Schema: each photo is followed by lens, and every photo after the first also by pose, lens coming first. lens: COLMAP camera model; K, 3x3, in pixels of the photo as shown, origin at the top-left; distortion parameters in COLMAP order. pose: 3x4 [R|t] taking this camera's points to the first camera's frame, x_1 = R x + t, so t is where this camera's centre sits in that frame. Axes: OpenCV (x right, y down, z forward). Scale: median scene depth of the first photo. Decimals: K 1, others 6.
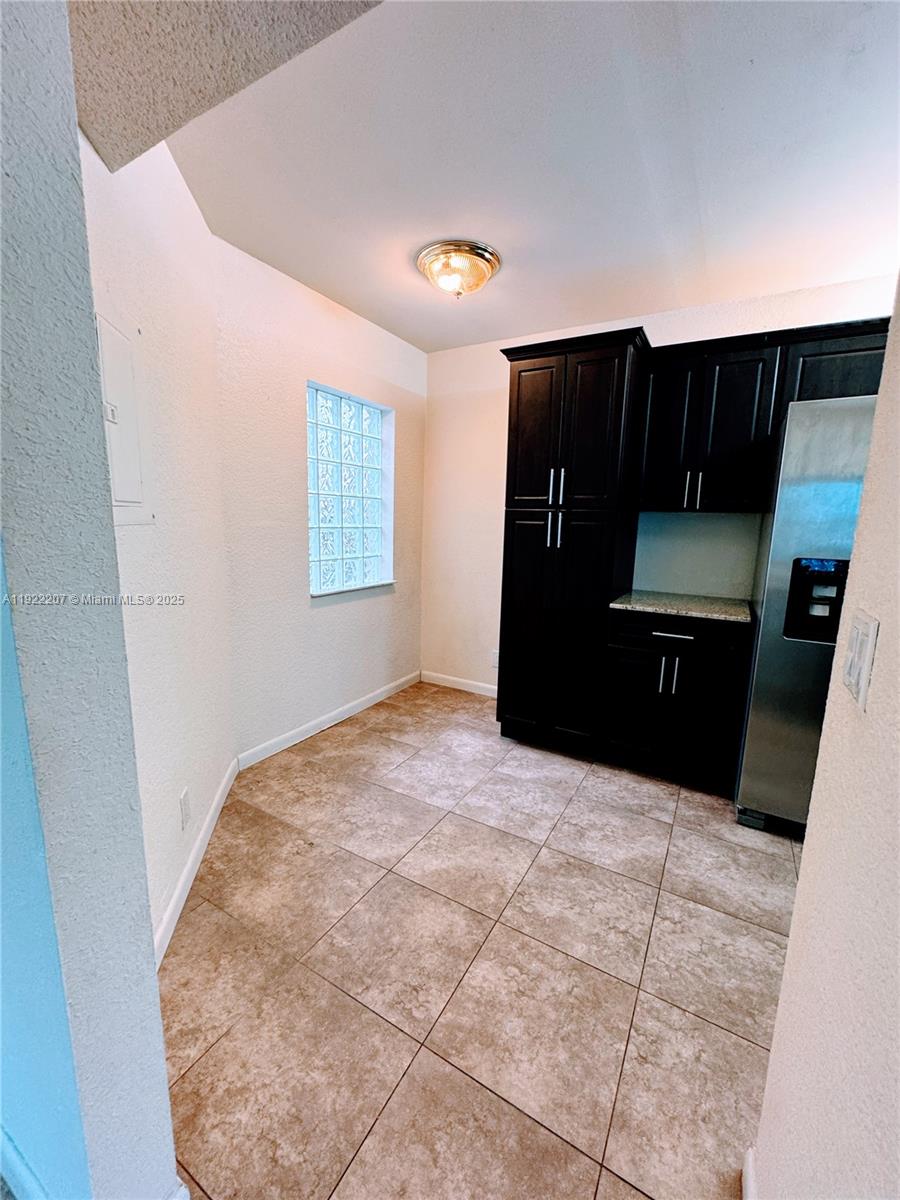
lens RADIAL K [[479.4, 0, 449.7], [0, 479.4, 599.3], [0, 0, 1]] dist [-0.004184, 0.000308]
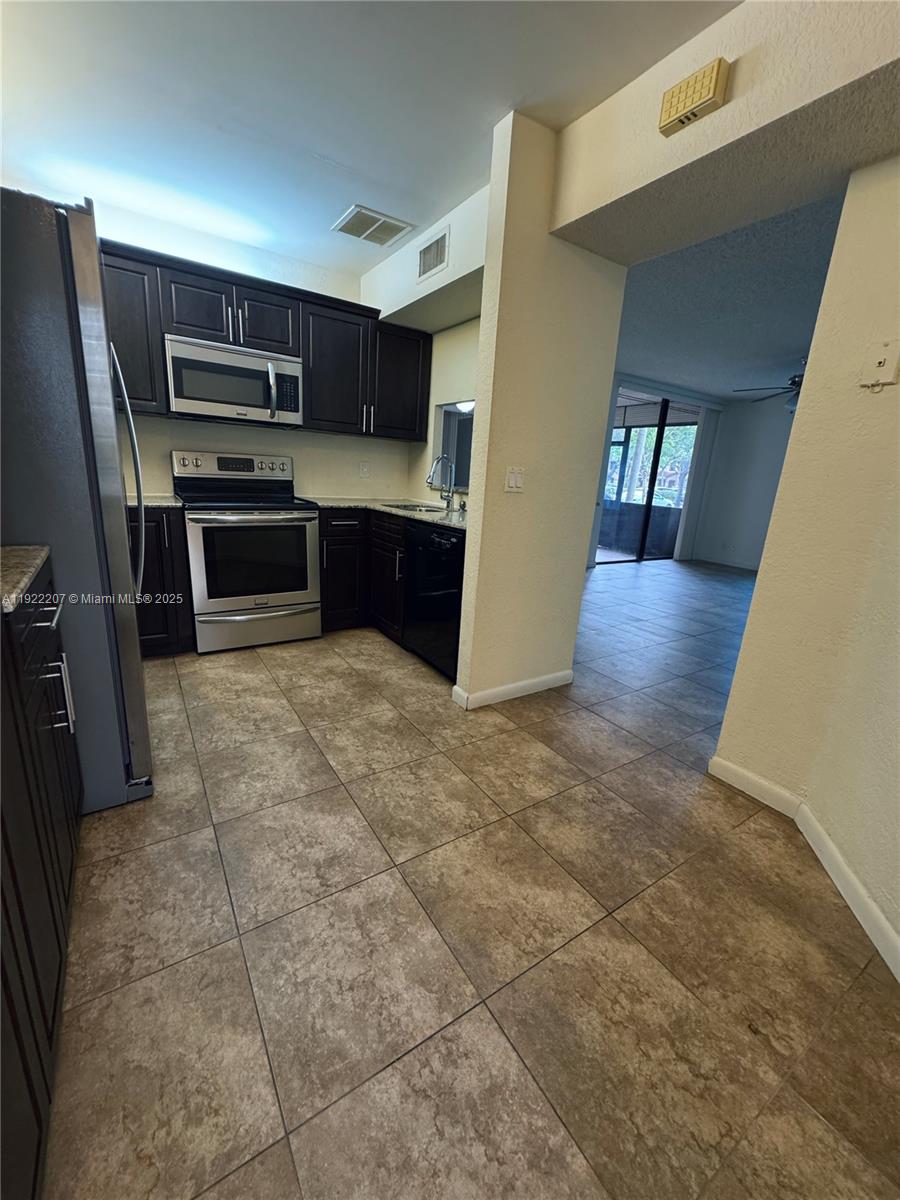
lens RADIAL K [[479.4, 0, 448.3], [0, 479.4, 596.5], [0, 0, 1]] dist [-0.004184, 0.000308]
pose [[-0.890436, -0.190658, 0.413246, -0.096563], [-0.007762, 0.914248, 0.405080, -0.155350], [-0.455041, 0.357491, -0.815560, 1.299701]]
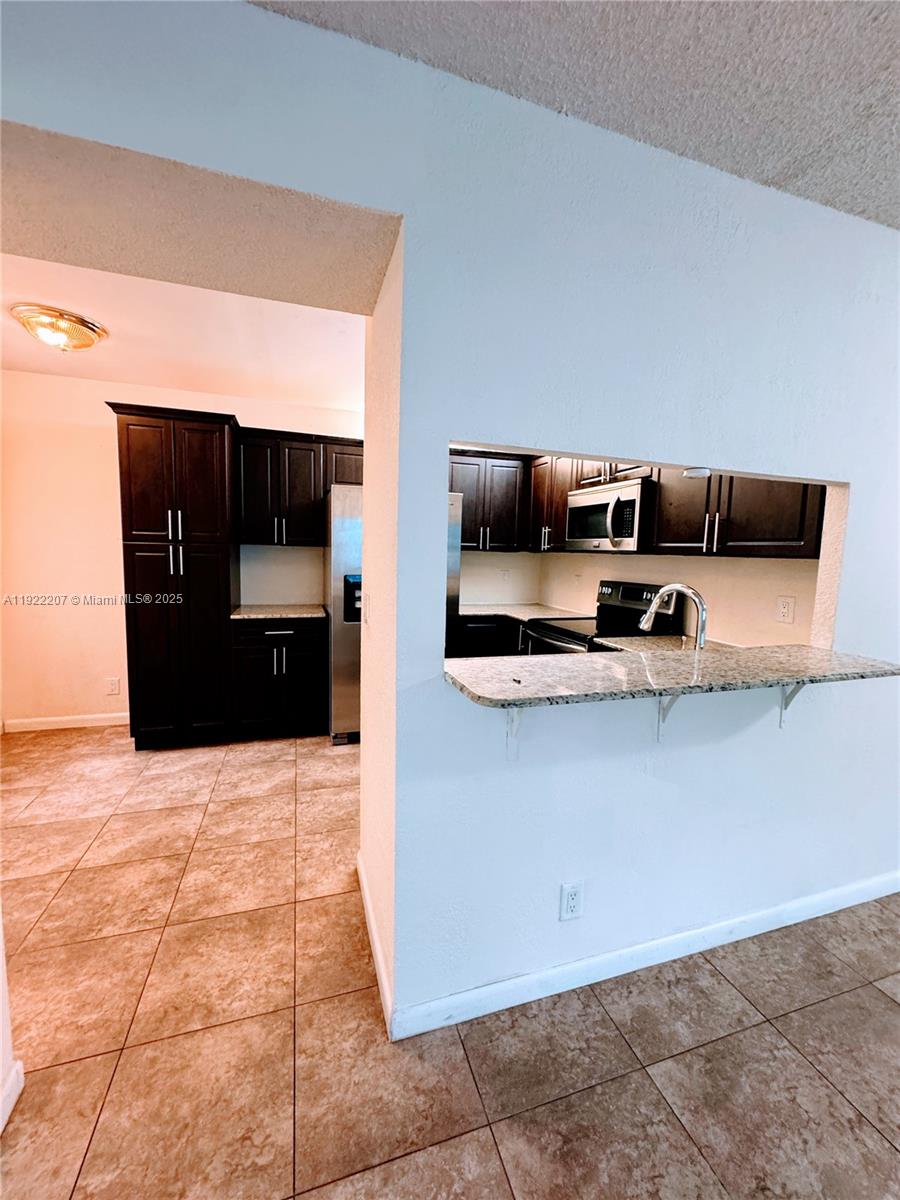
lens RADIAL K [[479.4, 0, 451.5], [0, 479.4, 599.5], [0, 0, 1]] dist [-0.004184, 0.000308]
pose [[0.666570, -0.079847, 0.741154, -0.261352], [0.112950, 0.993586, 0.005459, 0.029818], [-0.736836, 0.080075, 0.671313, -0.371594]]
